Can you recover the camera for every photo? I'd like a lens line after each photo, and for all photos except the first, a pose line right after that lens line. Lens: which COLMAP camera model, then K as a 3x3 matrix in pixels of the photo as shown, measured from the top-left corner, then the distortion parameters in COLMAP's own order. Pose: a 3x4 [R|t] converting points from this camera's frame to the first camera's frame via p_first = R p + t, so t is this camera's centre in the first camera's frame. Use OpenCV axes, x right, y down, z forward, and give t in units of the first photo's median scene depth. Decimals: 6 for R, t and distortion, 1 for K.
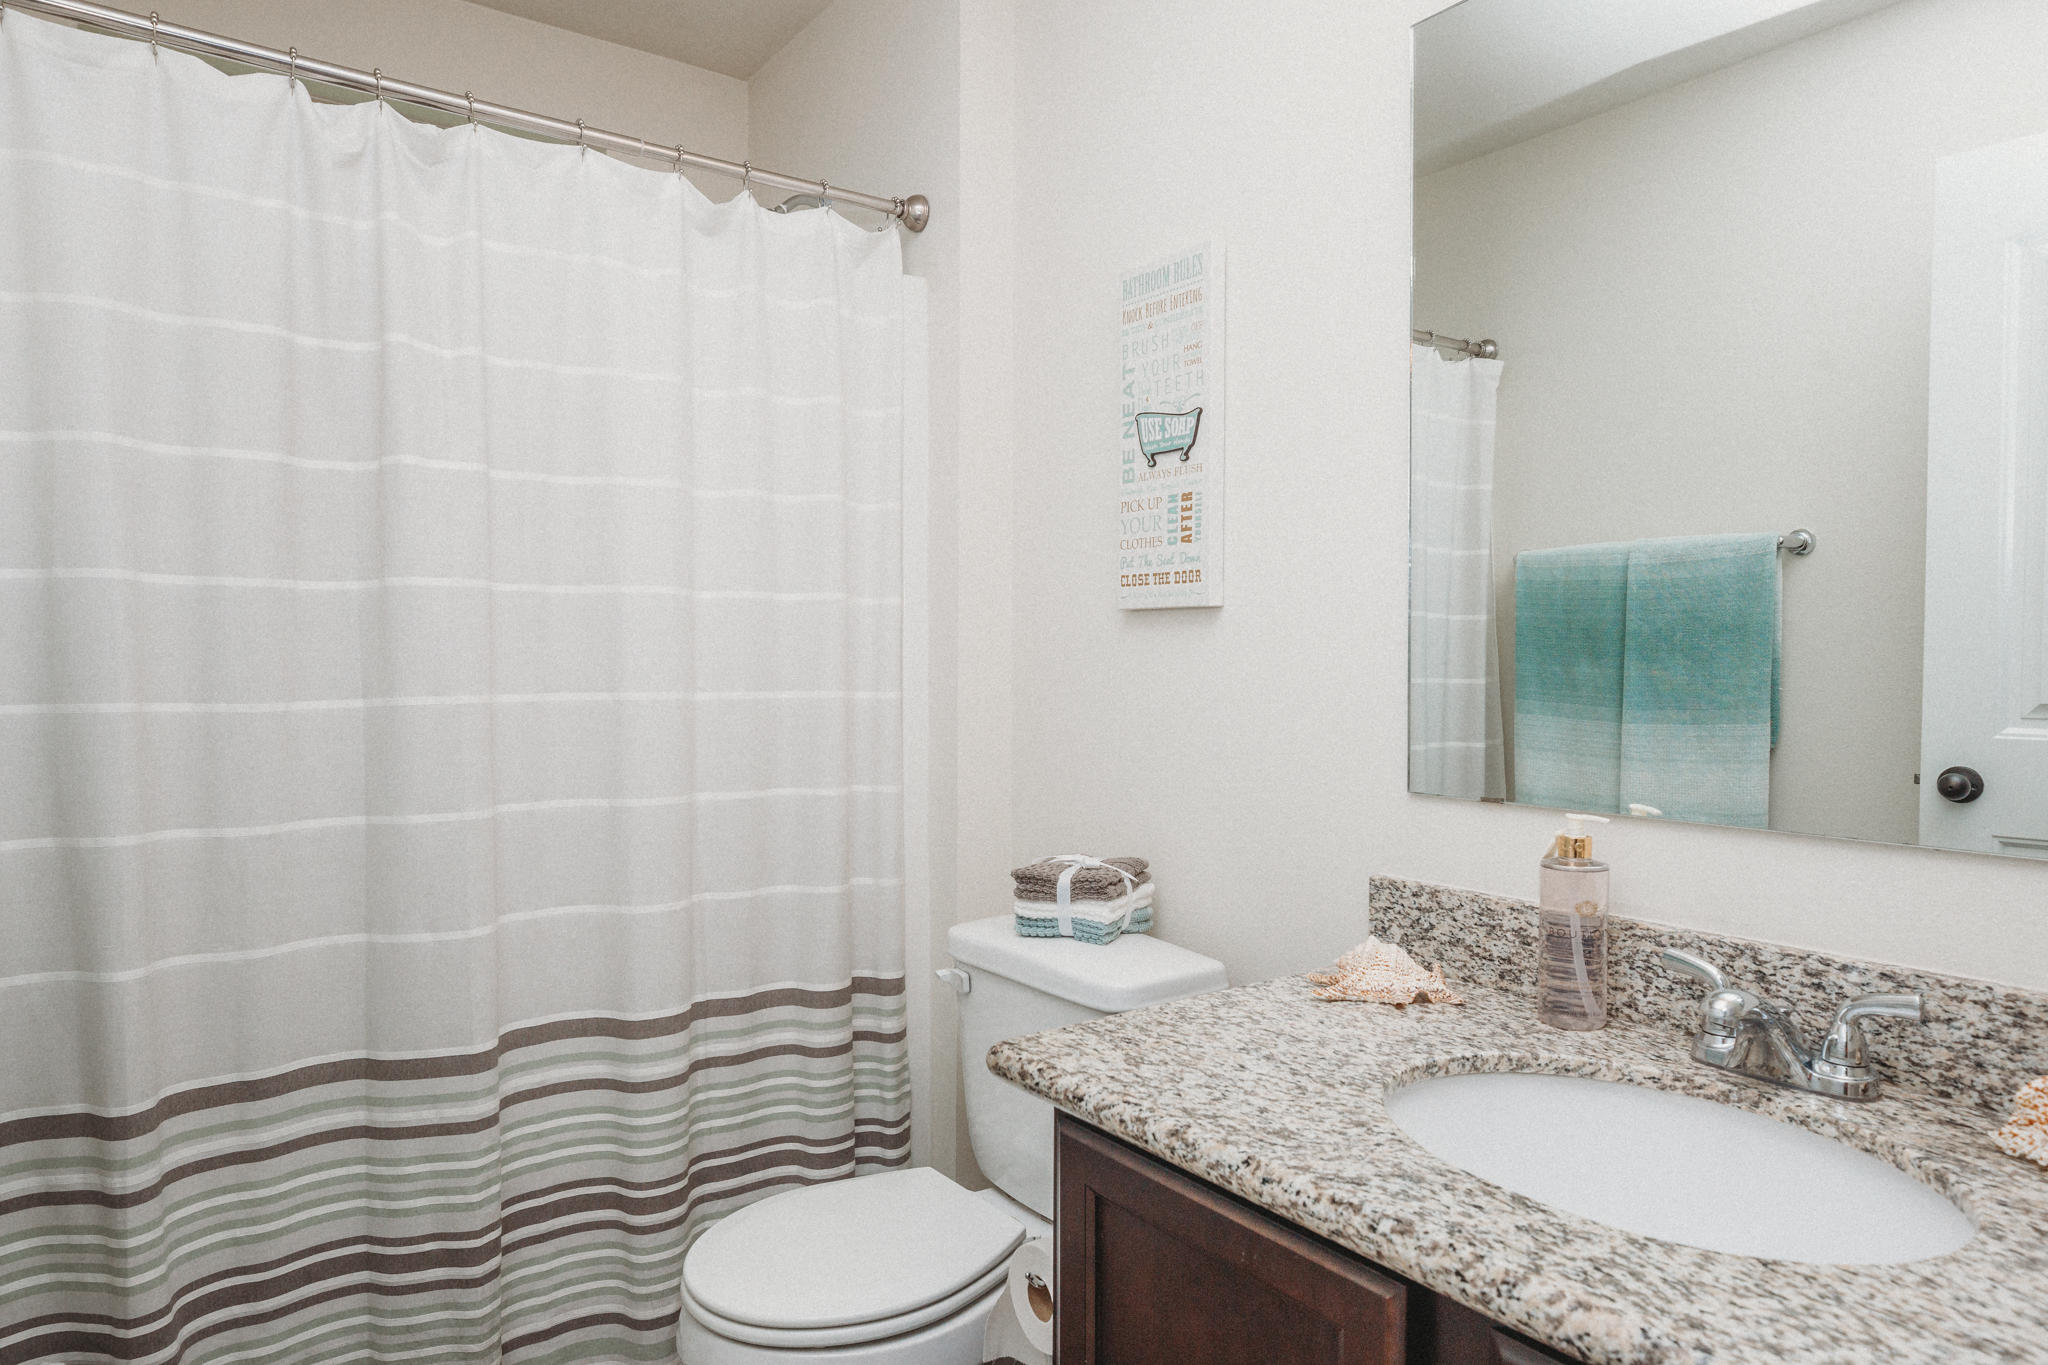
lens RADIAL K [[1259.4, 0, 1032.3], [0, 1259.4, 680.7], [0, 0, 1]] dist [0.002732, 0.005302]
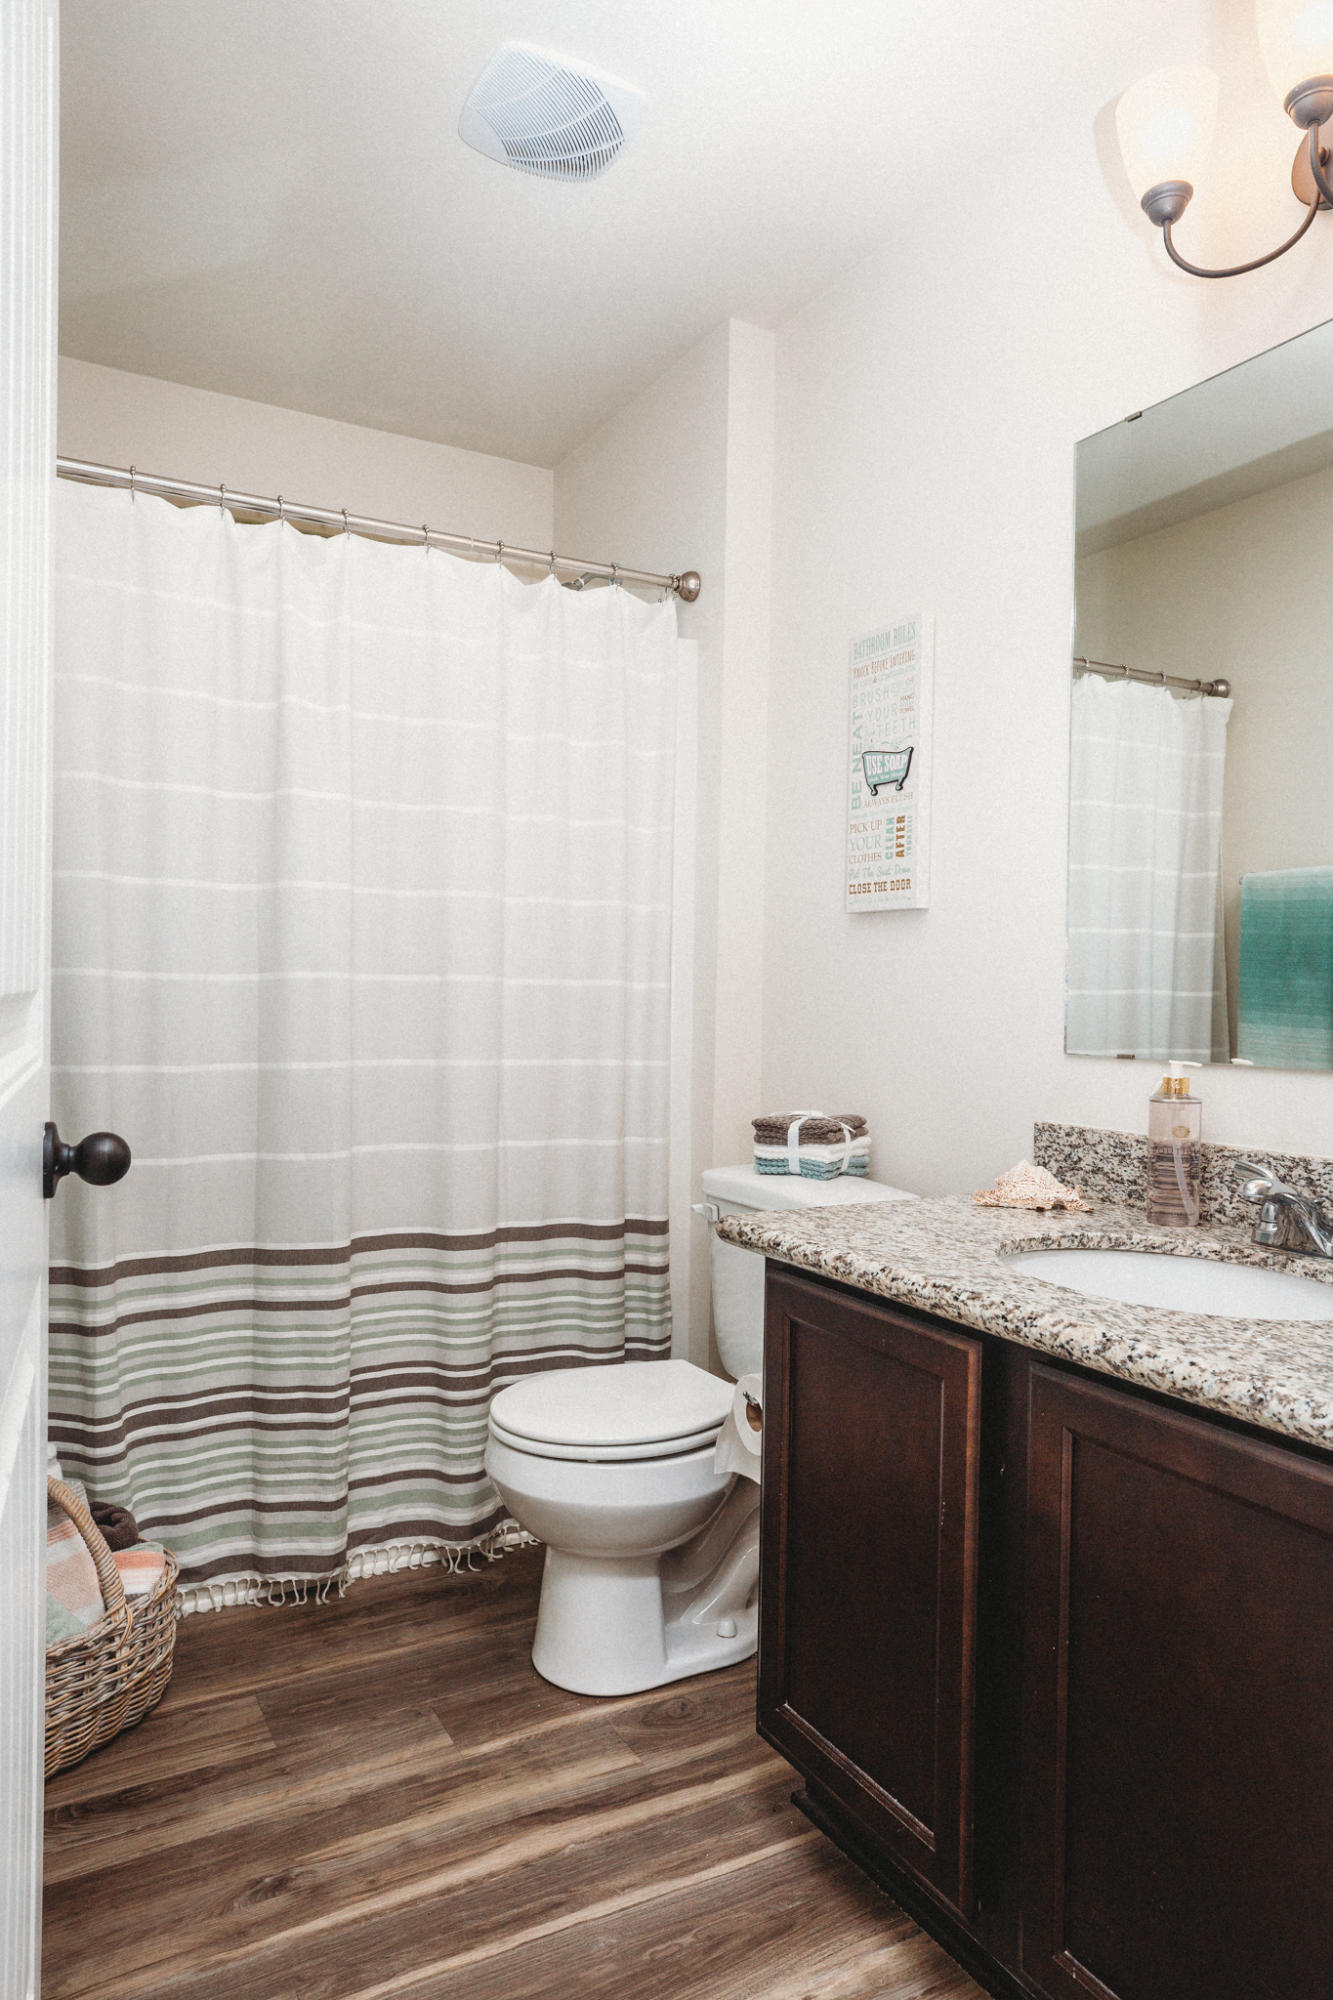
lens RADIAL K [[1287.0, 0, 666.5], [0, 1287.0, 1000.0], [0, 0, 1]] dist [0.010674, -0.000185]
pose [[0.992354, 0.015986, -0.122384, 0.054476], [-0.017984, 0.999722, -0.015234, 0.054376], [0.122106, 0.017319, 0.992366, -0.276317]]
